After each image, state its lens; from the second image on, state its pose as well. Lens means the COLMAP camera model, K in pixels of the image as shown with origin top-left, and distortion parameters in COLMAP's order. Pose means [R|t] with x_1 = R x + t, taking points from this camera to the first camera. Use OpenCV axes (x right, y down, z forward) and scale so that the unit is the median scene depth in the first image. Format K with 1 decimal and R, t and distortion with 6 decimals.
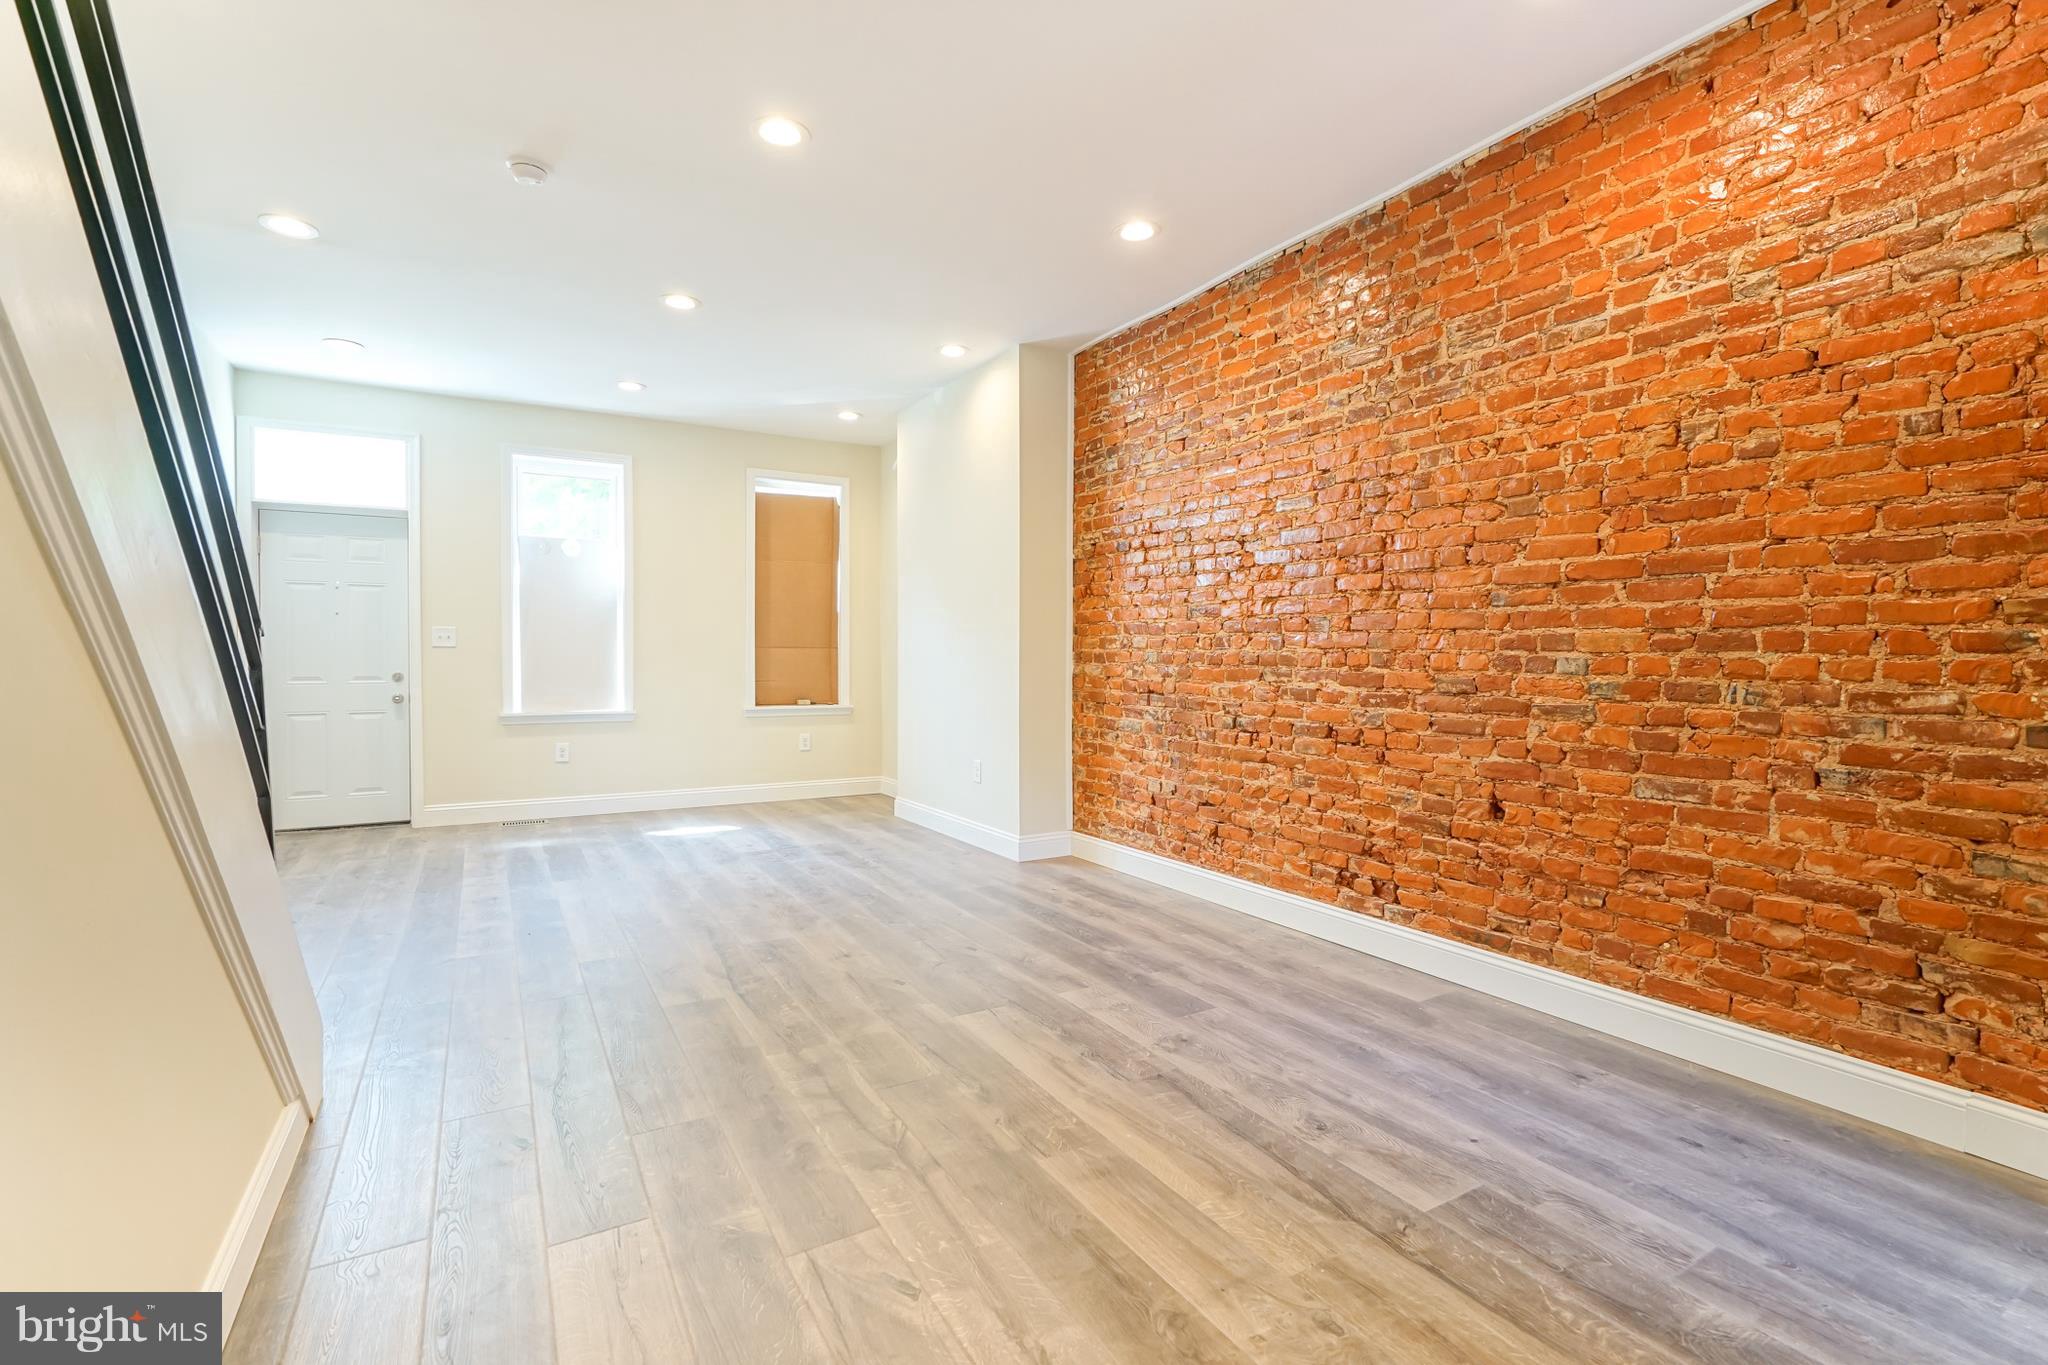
lens RADIAL K [[933.6, 0, 1034.8], [0, 933.6, 671.9], [0, 0, 1]] dist [-0.011037, 0.000161]
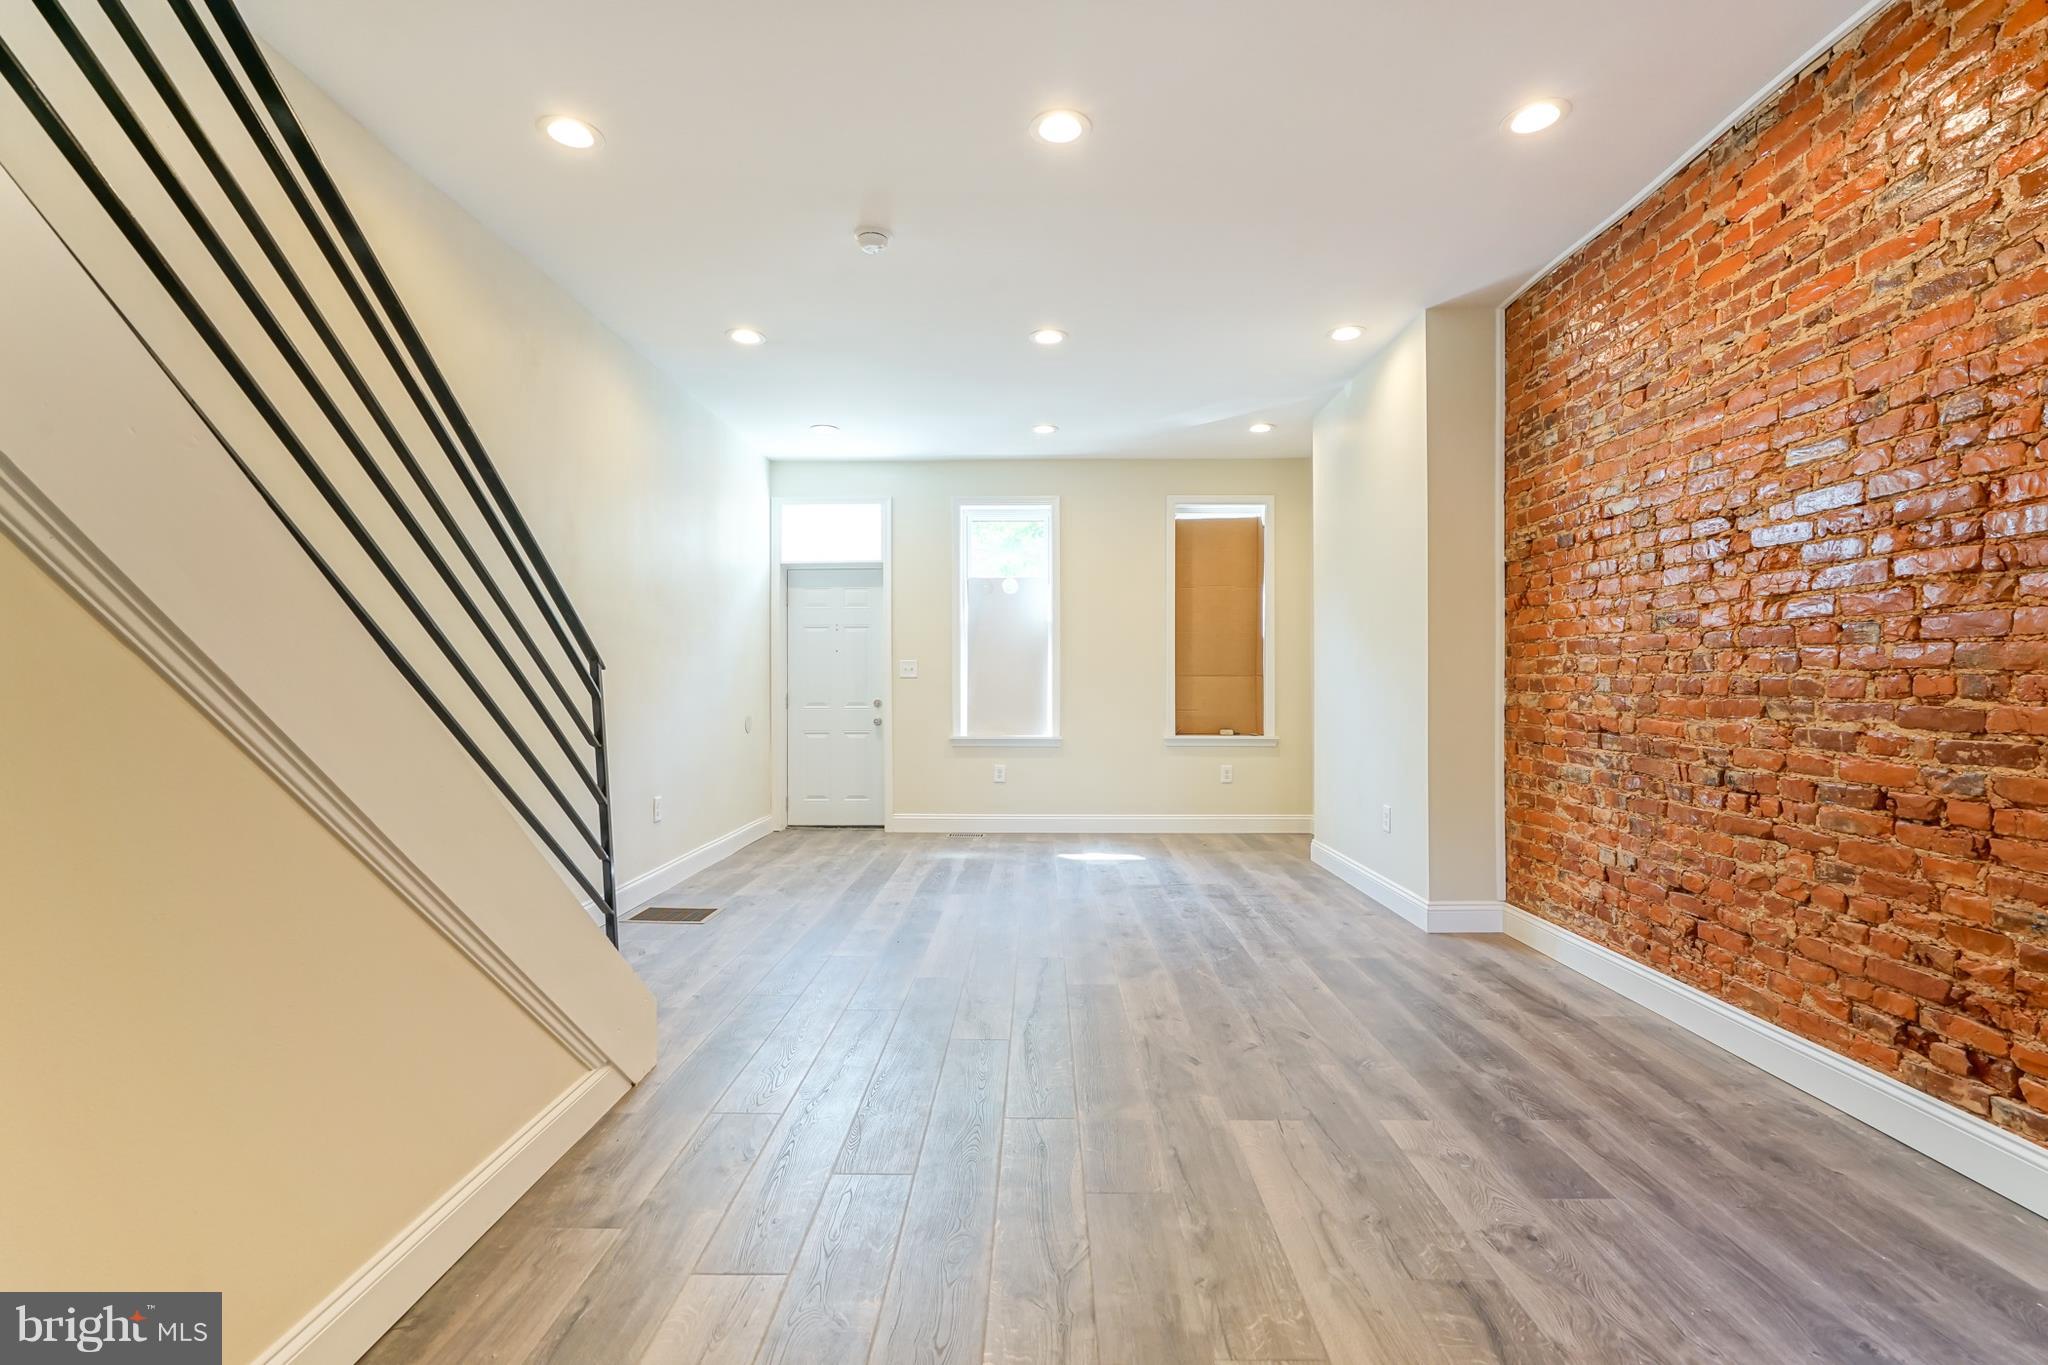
lens RADIAL K [[921.2, 0, 1024.3], [0, 921.2, 685.9], [0, 0, 1]] dist [-0.002786, 0.000550]
pose [[0.852191, -0.003330, -0.523220, 0.129614], [-0.004824, 0.999887, -0.014221, -0.001809], [0.523209, 0.014643, 0.852079, 0.141223]]
